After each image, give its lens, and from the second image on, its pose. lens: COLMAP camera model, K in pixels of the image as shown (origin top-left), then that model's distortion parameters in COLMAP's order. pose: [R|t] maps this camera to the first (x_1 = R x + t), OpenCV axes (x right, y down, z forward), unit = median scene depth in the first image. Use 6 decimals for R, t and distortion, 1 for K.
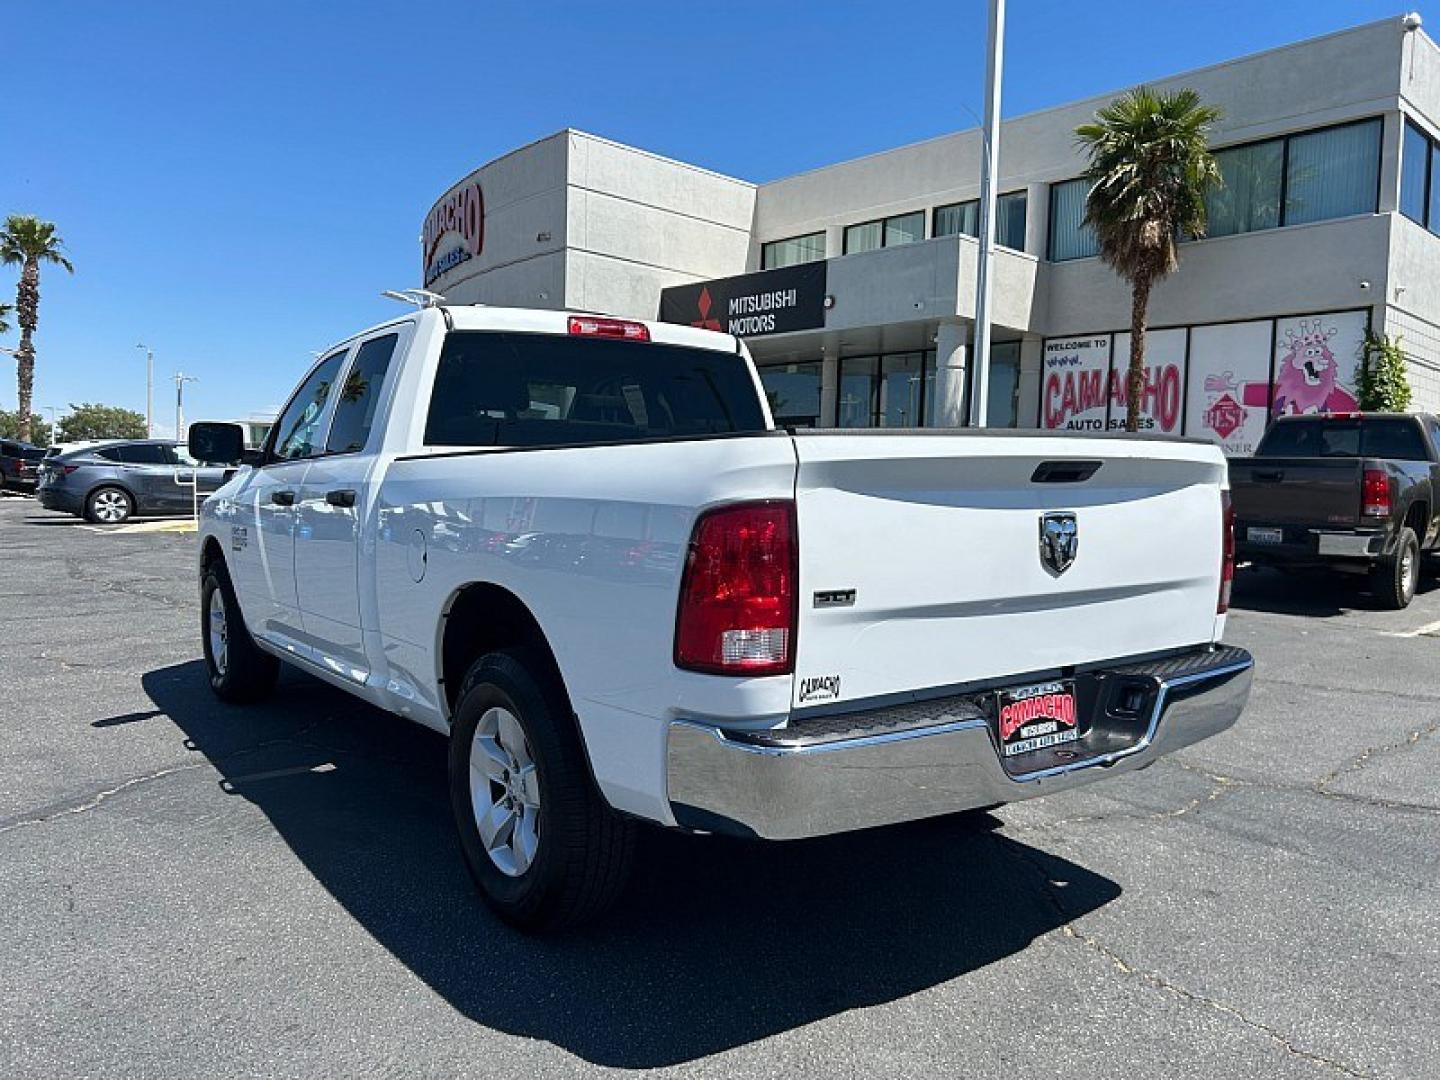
lens RADIAL K [[1088.7, 0, 720.0], [0, 1088.7, 540.0], [0, 0, 1]] dist [0.048111, -0.062124]
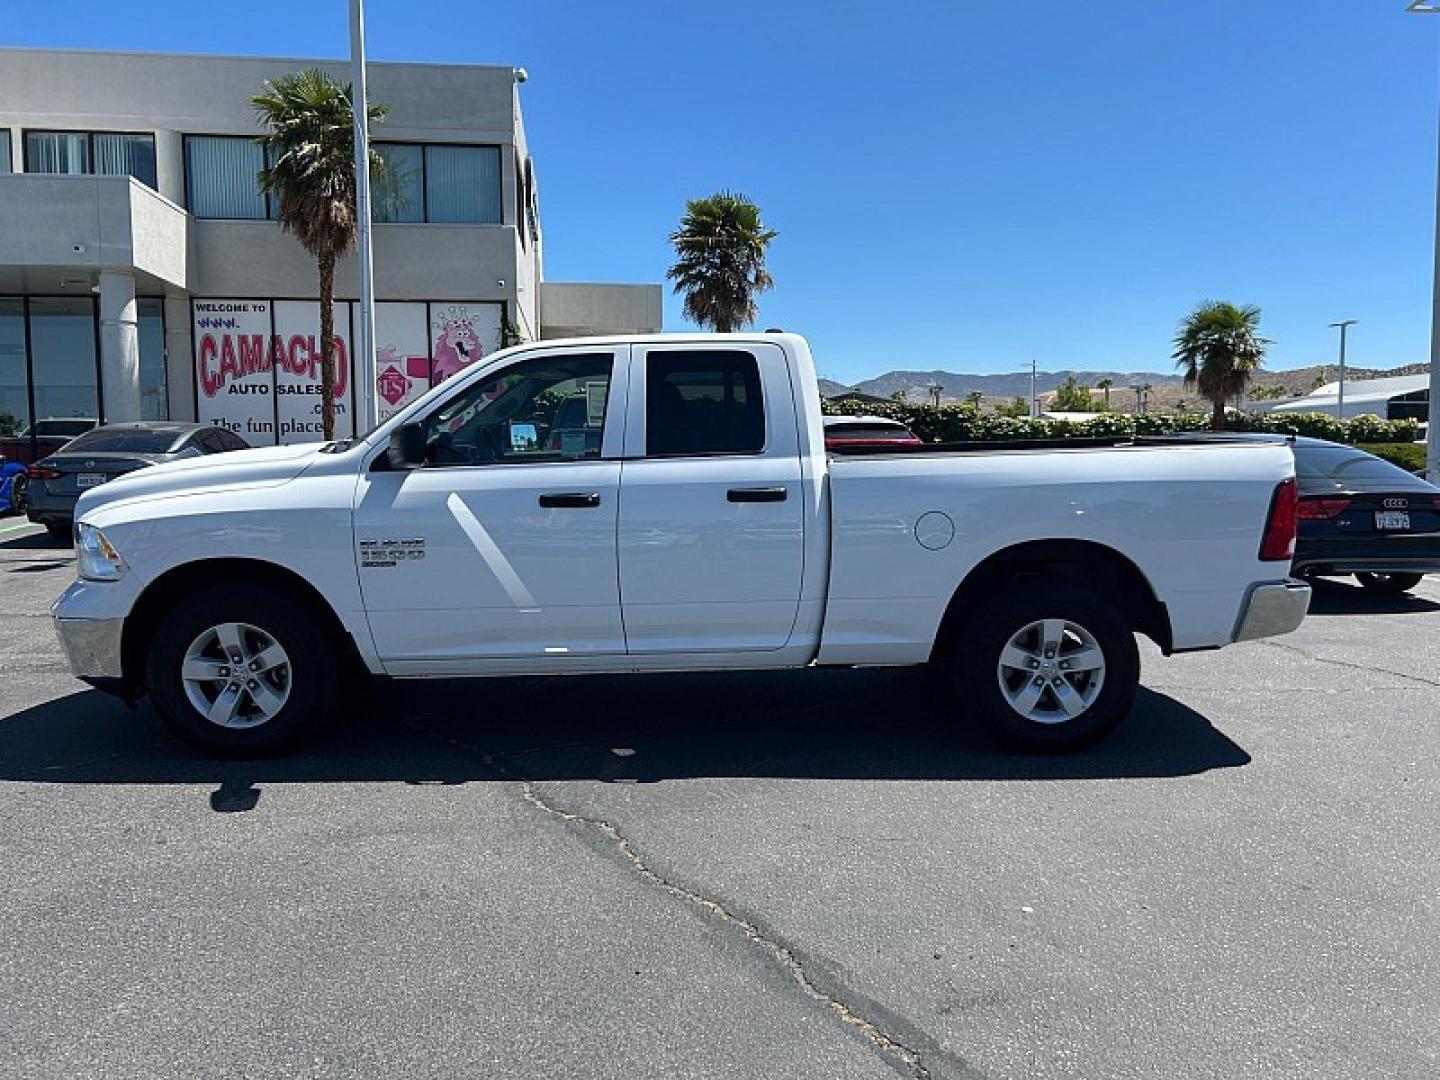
lens RADIAL K [[1090.2, 0, 724.8], [0, 1090.2, 536.5], [0, 0, 1]] dist [0.059276, -0.061032]
pose [[0.568975, -0.095258, 0.816819, -0.271964], [0.063968, 0.995386, 0.071524, -0.016368], [-0.819863, 0.011555, 0.572443, 0.073901]]
